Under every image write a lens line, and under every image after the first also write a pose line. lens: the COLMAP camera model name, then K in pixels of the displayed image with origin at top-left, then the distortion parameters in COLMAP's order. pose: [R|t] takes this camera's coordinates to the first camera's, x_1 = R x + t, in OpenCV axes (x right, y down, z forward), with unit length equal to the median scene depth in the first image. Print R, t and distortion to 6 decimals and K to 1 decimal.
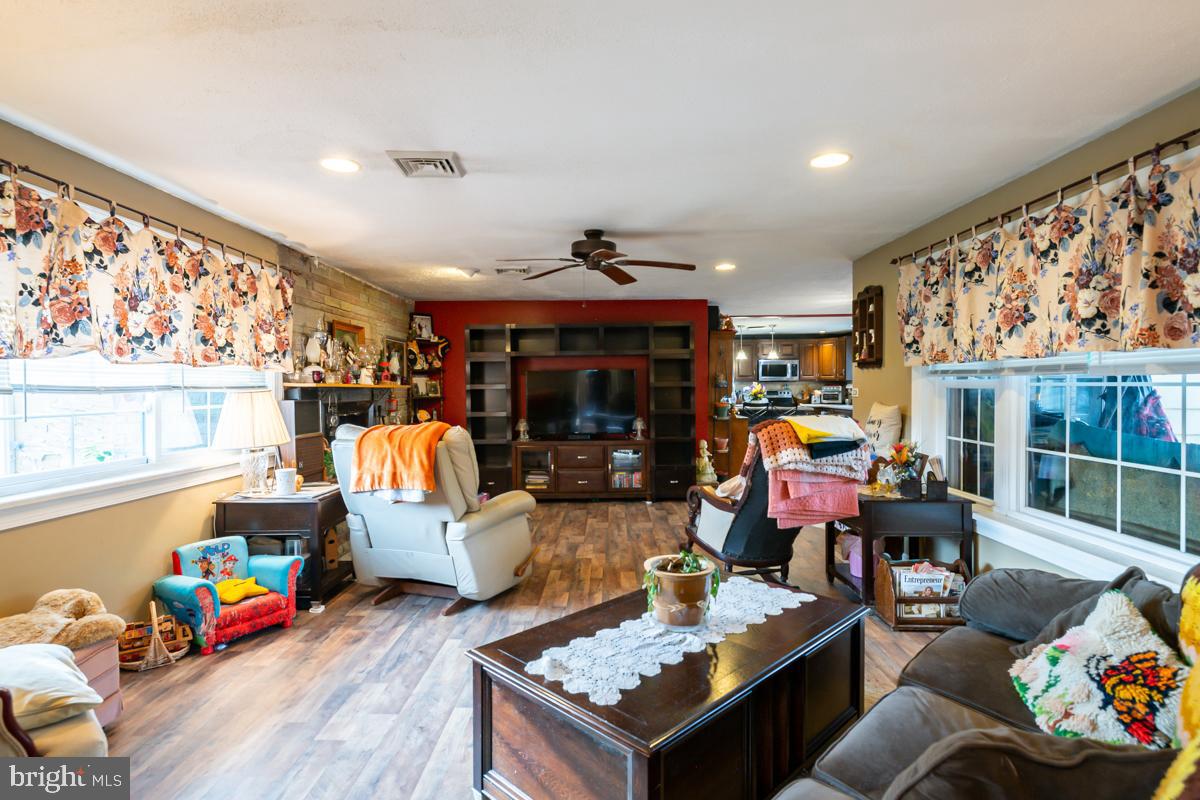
lens RADIAL K [[610.5, 0, 600.5], [0, 610.5, 383.9], [0, 0, 1]] dist [0.004723, -0.008996]
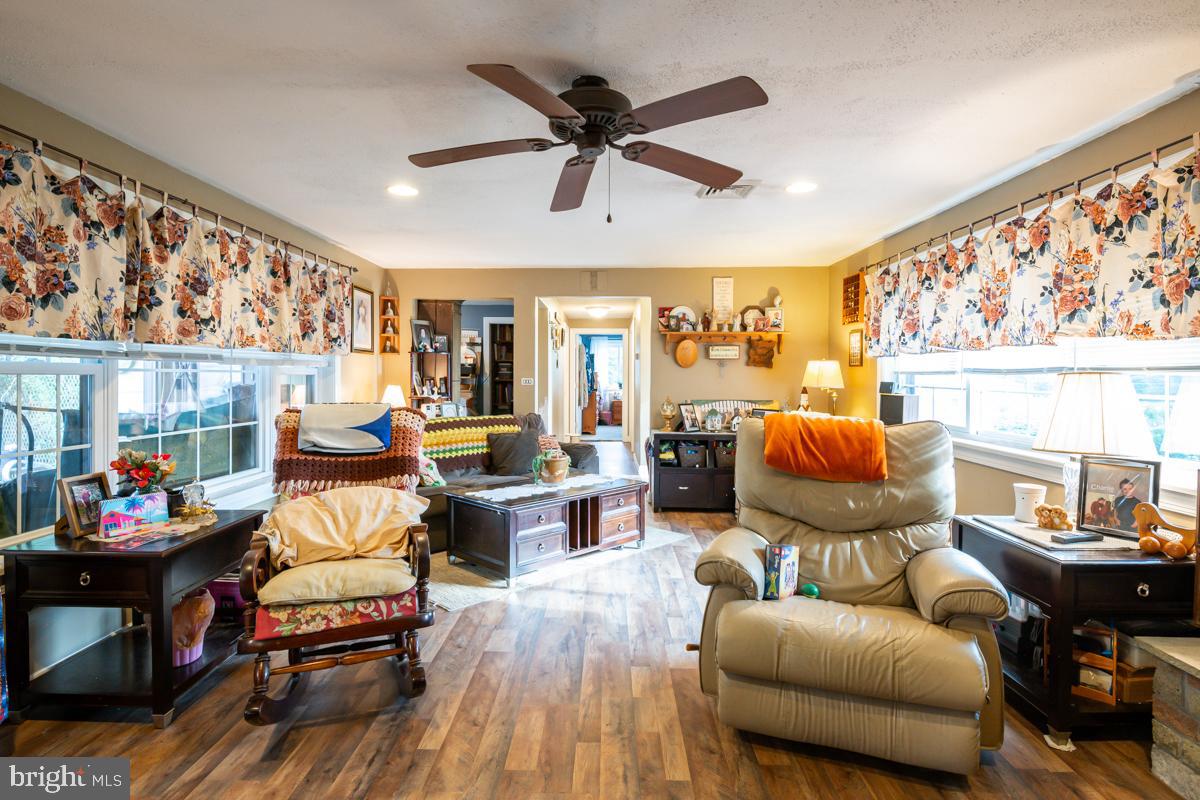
lens RADIAL K [[610.5, 0, 600.5], [0, 610.5, 383.9], [0, 0, 1]] dist [0.004723, -0.008996]
pose [[-0.999919, 0.004627, -0.011823, -0.011355], [0.004461, 0.999891, 0.014048, 0.012848], [0.011886, 0.013994, -0.999831, 2.038234]]
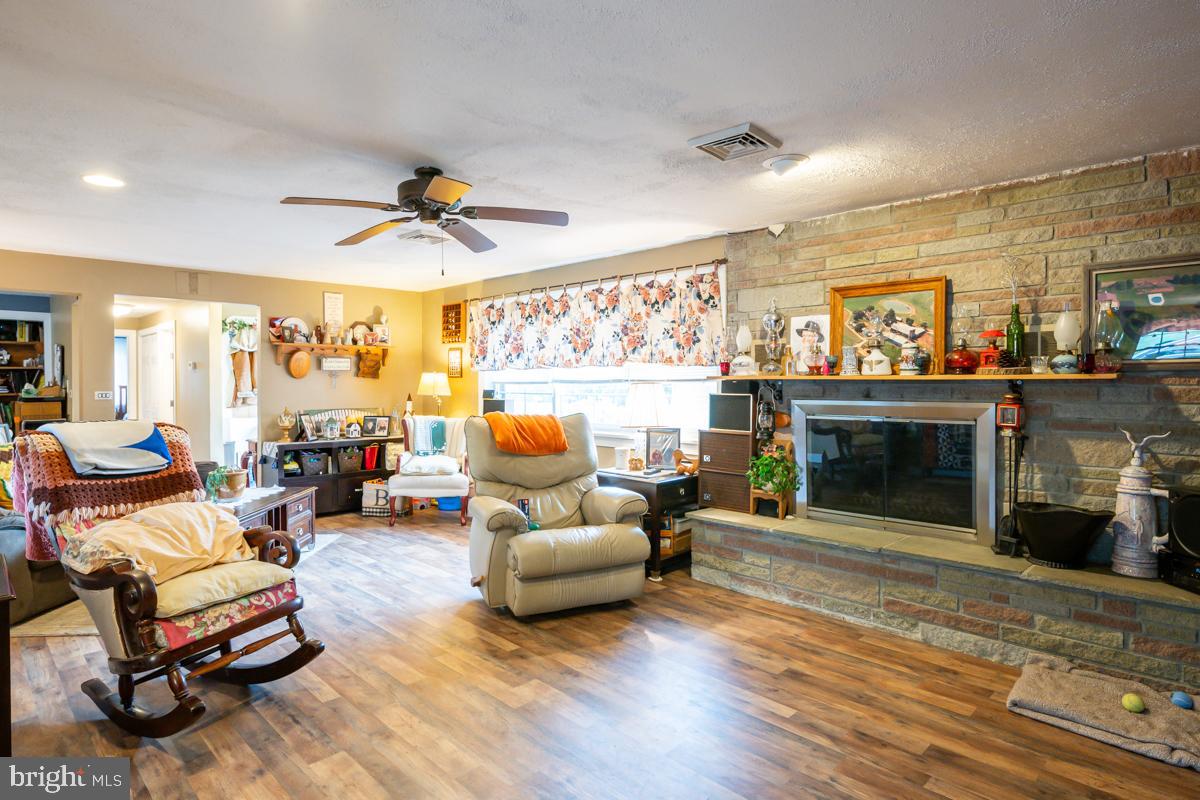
lens RADIAL K [[620.0, 0, 600.0], [0, 620.0, 400.0], [0, 0, 1]] dist [0.005058, 0.001124]
pose [[-0.686197, 0.029900, -0.726801, 0.528806], [0.010089, 0.999450, 0.031591, 0.004597], [0.727346, 0.014345, -0.686121, 2.190178]]
